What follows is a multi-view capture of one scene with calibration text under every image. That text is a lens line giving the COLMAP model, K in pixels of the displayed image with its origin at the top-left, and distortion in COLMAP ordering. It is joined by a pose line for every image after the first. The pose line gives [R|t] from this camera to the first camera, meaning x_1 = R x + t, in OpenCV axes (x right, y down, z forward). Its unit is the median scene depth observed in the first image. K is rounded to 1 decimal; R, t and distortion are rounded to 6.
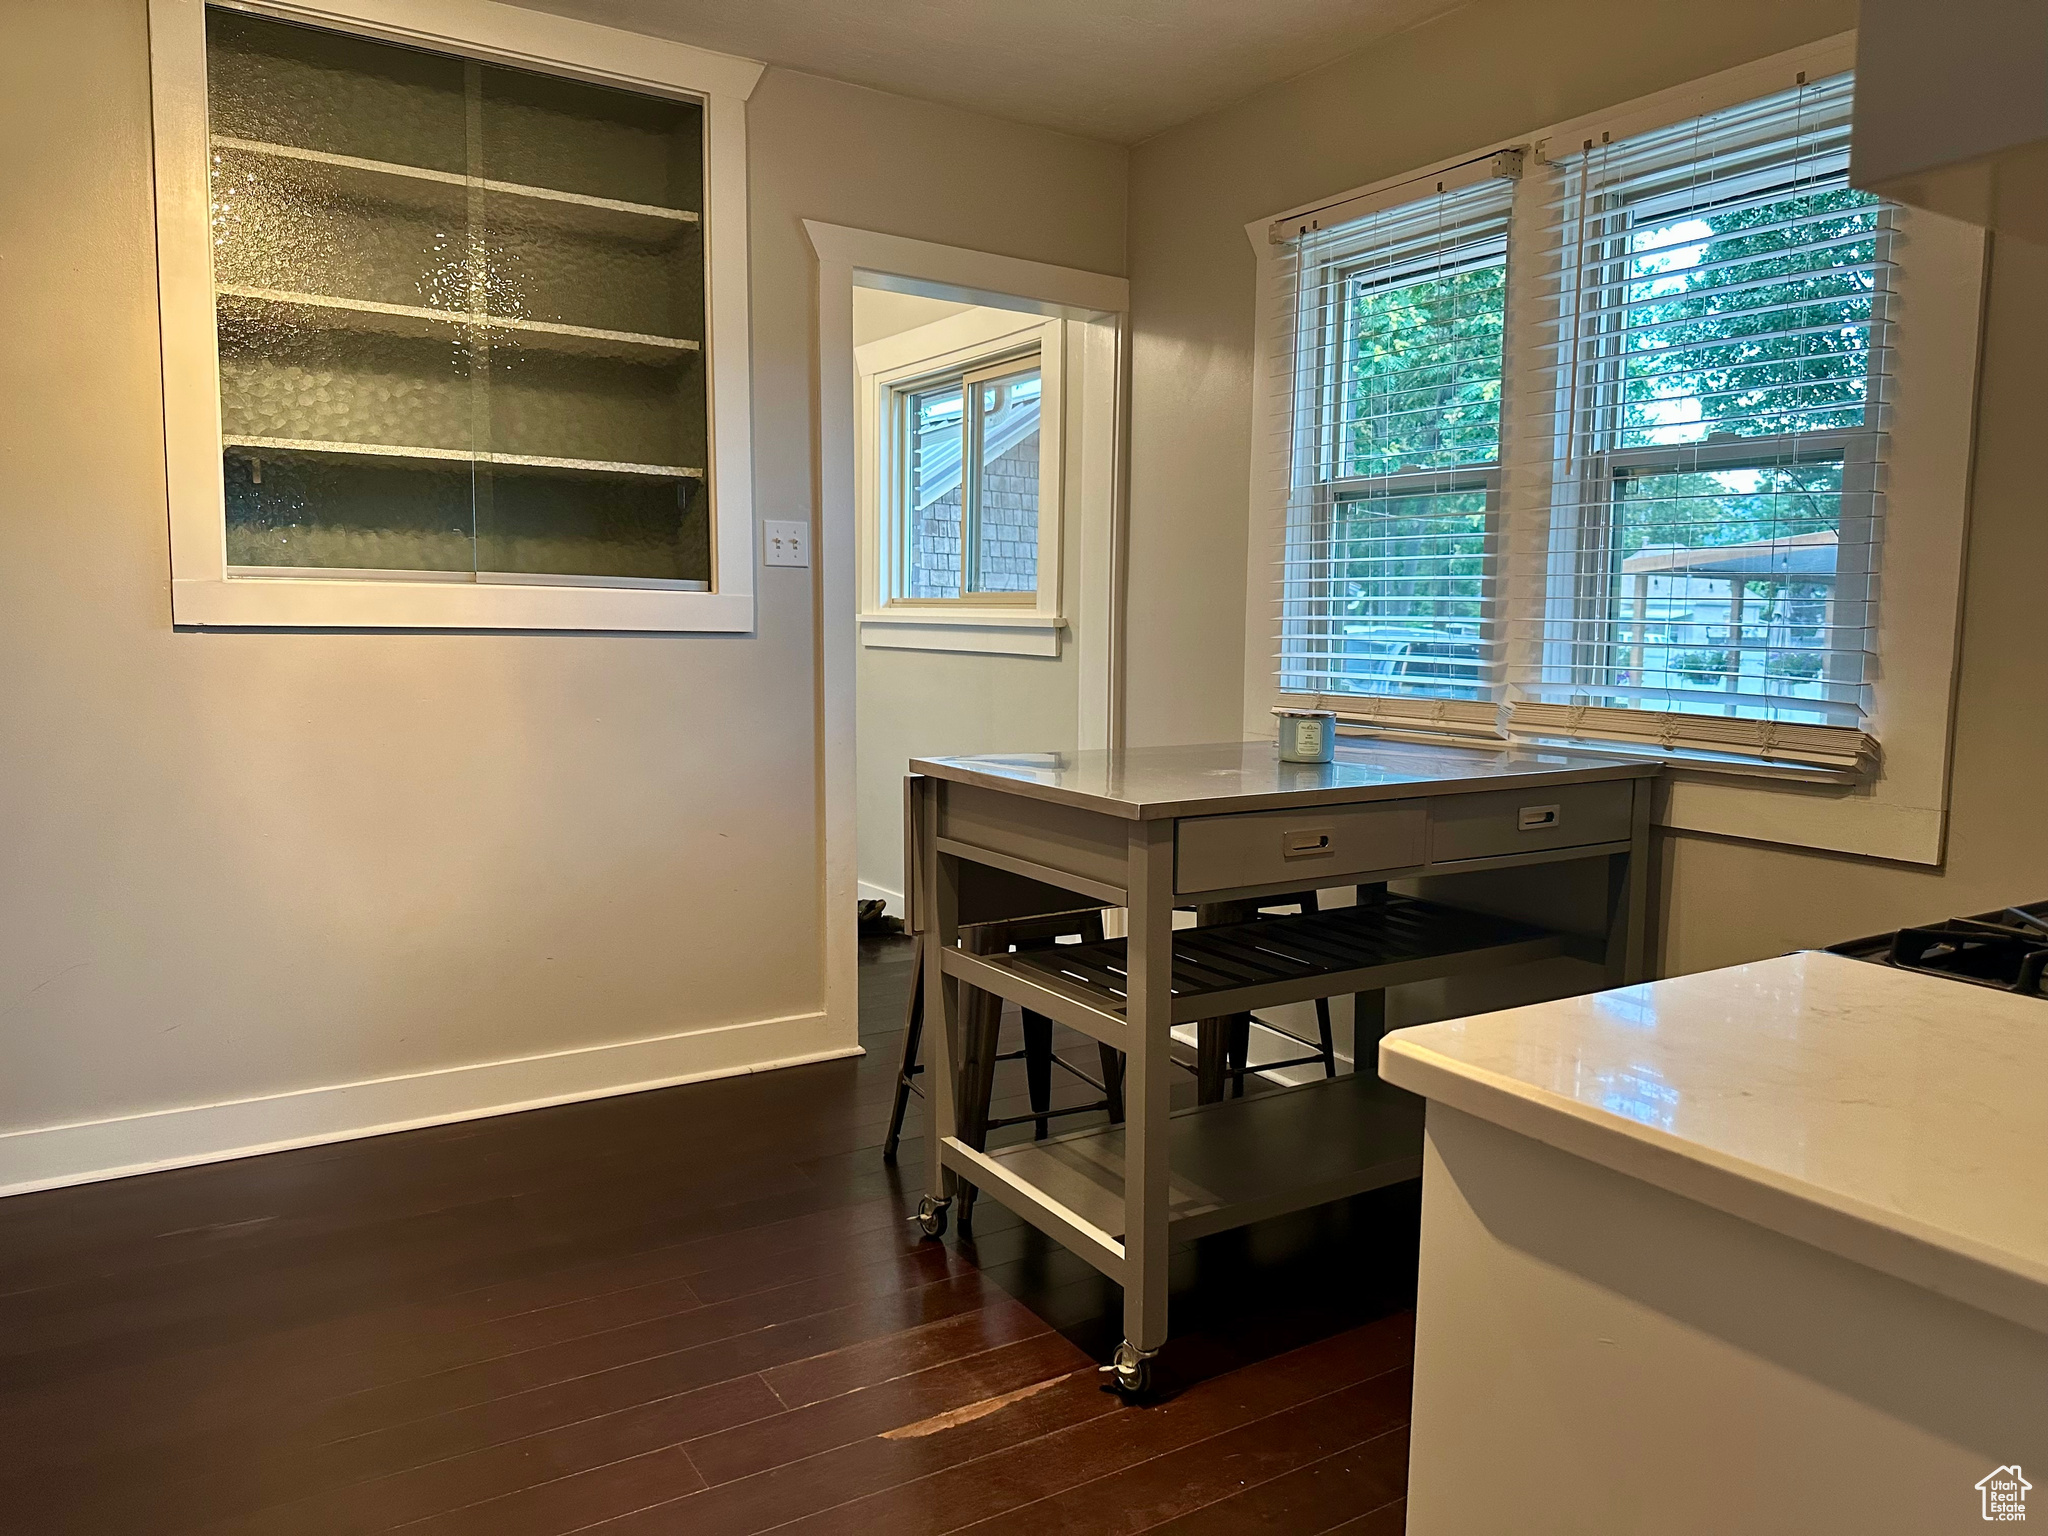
lens RADIAL K [[1432.0, 0, 1019.9], [0, 1432.0, 767.0], [0, 0, 1]] dist [0.048317, -0.063800]
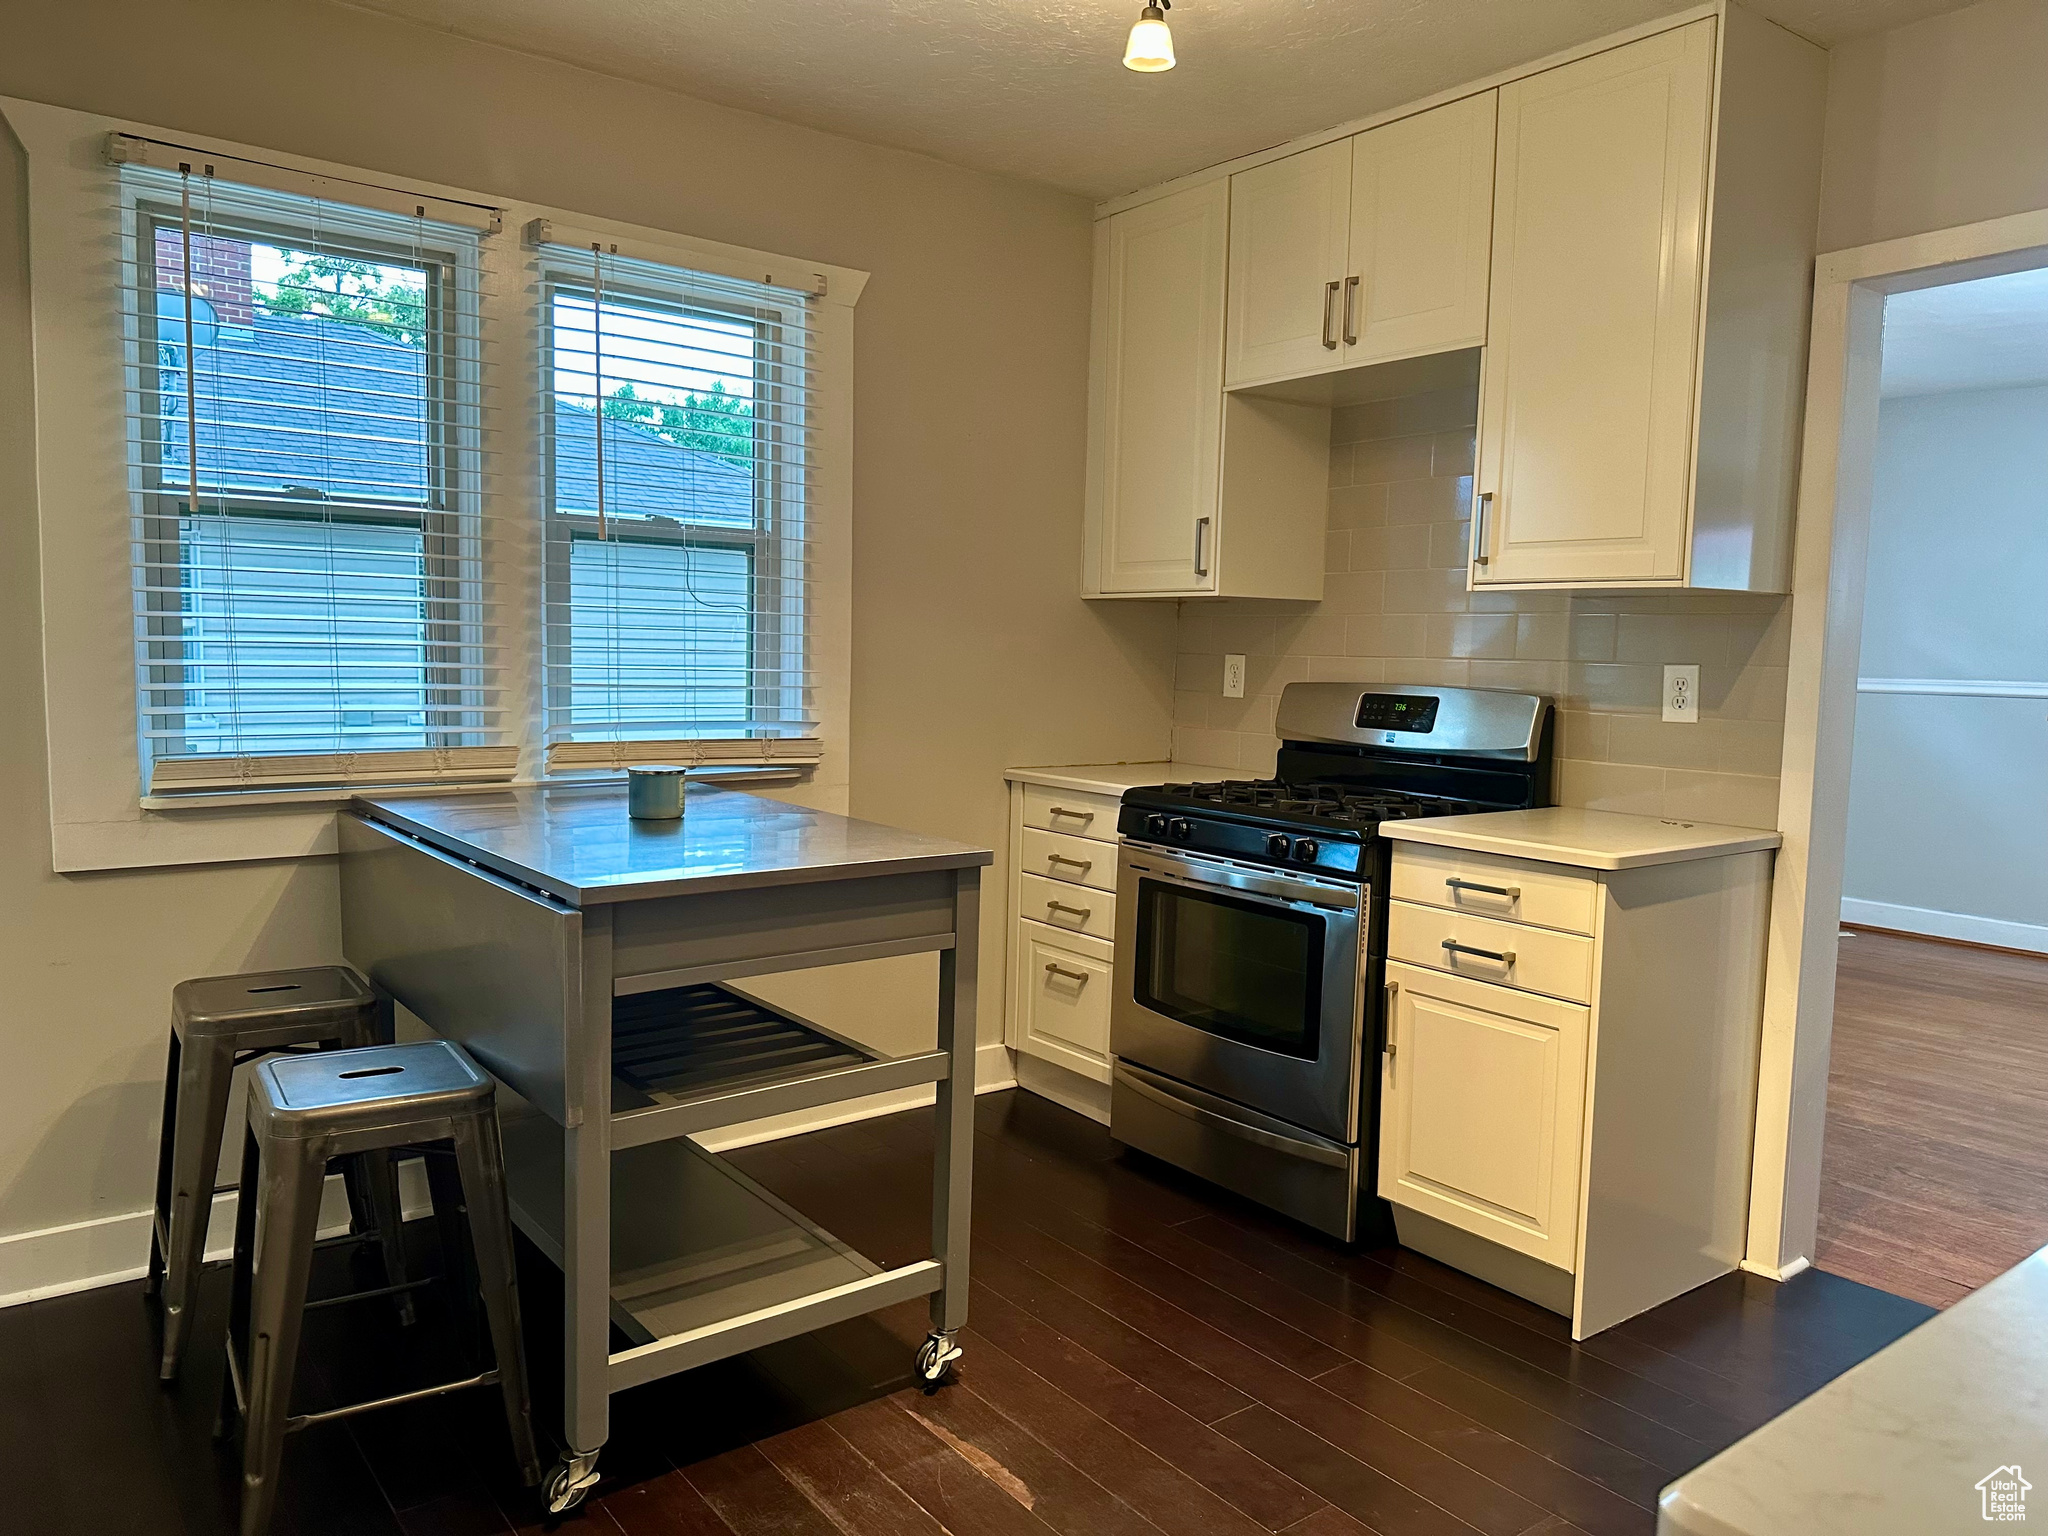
lens RADIAL K [[1432.0, 0, 1023.0], [0, 1432.0, 771.7], [0, 0, 1]] dist [0.048317, -0.063800]
pose [[-0.078580, -0.111058, 0.990702, -0.783293], [0.082155, 0.989674, 0.117459, -0.127561], [-0.993517, 0.090622, -0.068645, 0.769991]]
